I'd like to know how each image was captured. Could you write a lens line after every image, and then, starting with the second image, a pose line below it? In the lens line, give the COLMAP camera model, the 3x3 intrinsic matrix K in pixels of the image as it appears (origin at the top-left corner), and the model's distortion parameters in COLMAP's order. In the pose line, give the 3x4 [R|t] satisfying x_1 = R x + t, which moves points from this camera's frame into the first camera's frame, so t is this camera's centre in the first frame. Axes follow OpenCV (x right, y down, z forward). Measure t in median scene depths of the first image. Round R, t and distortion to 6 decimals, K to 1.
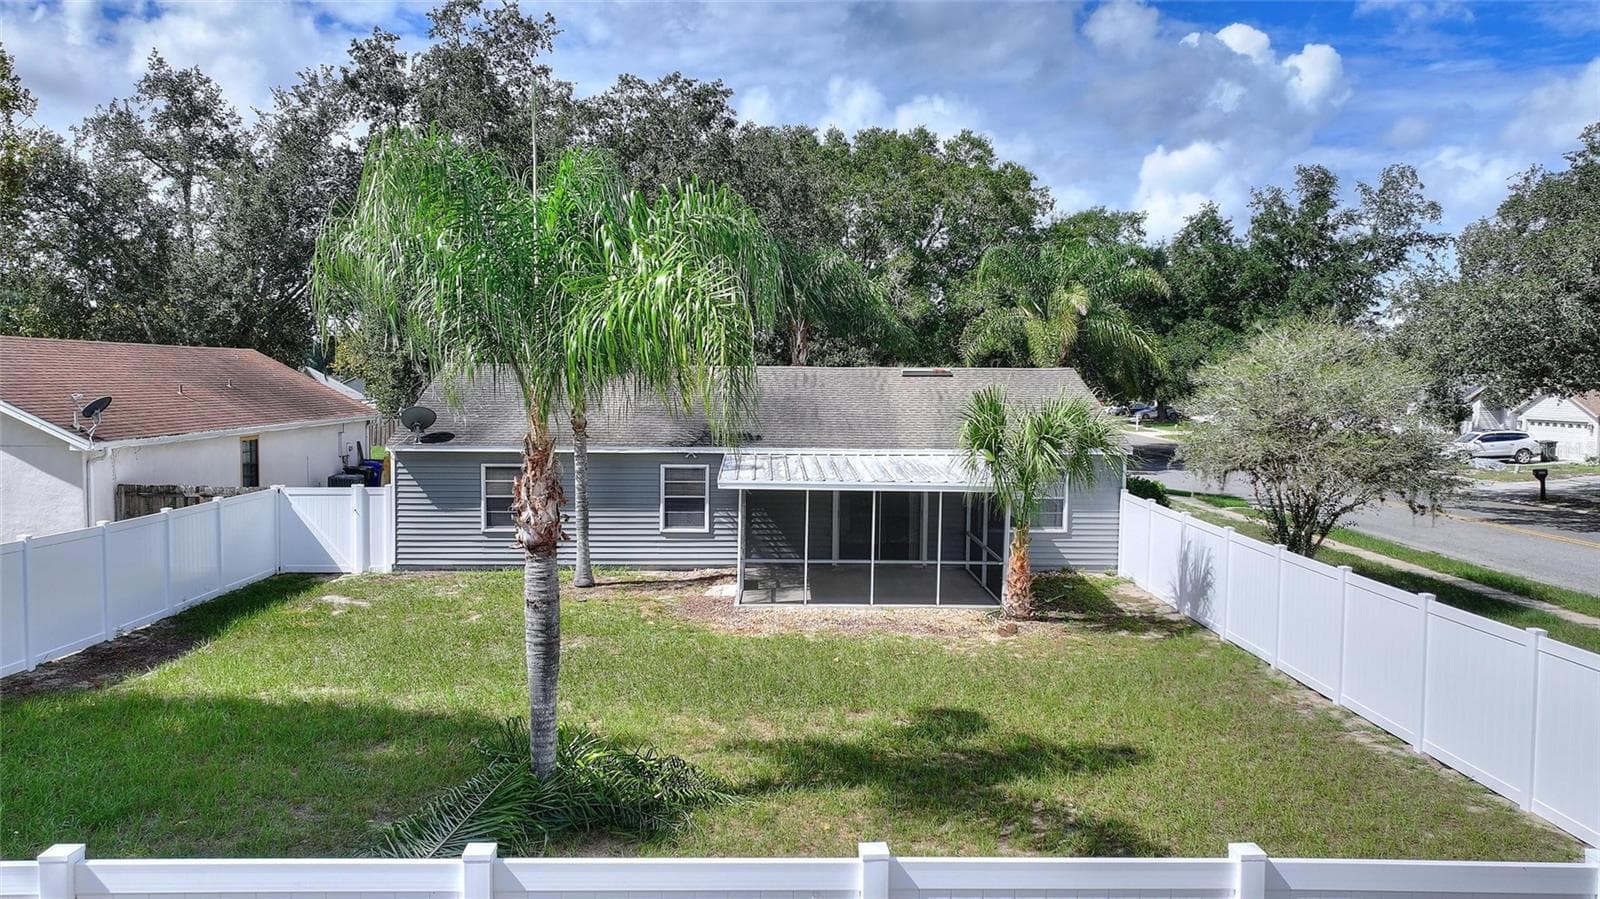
lens RADIAL K [[1080.9, 0, 800.0], [0, 1080.9, 449.5], [0, 0, 1]] dist [-0.003930, -0.000312]
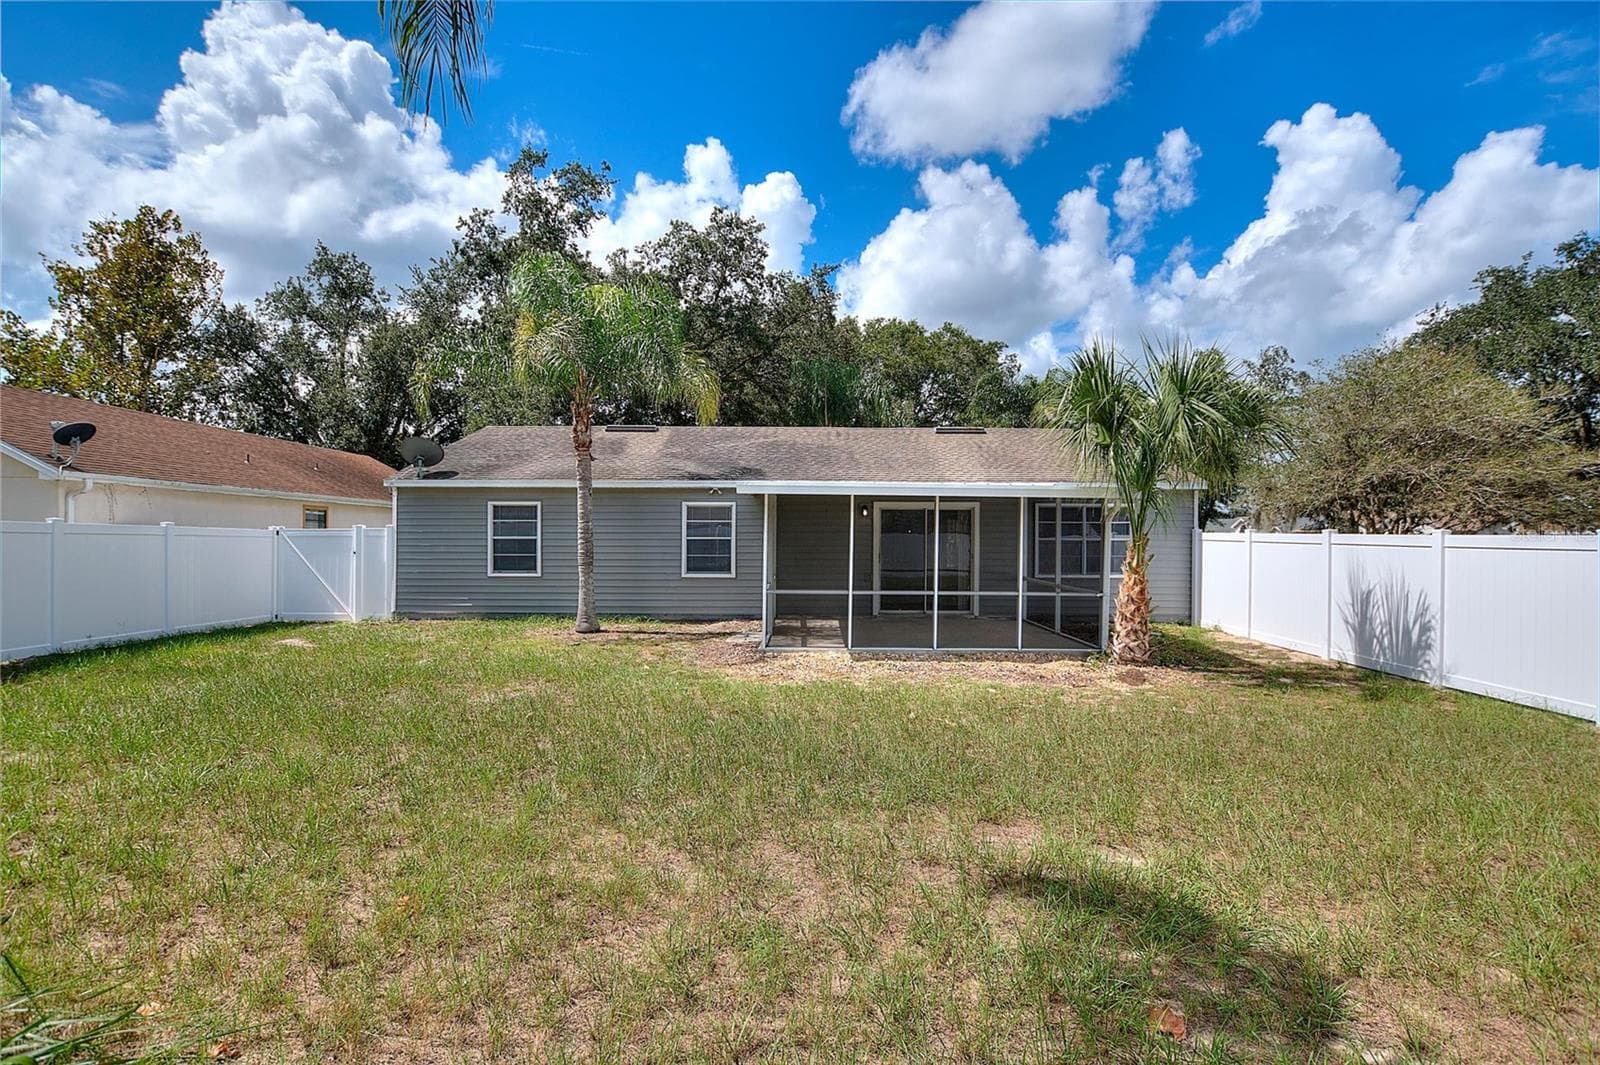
lens RADIAL K [[710.3, 0, 799.0], [0, 710.3, 543.8], [0, 0, 1]] dist [-0.031910, -0.000088]
pose [[0.999563, -0.004033, -0.029294, -0.014127], [0.002252, 0.998159, -0.060602, 0.086425], [0.029485, 0.060510, 0.997732, 0.419814]]
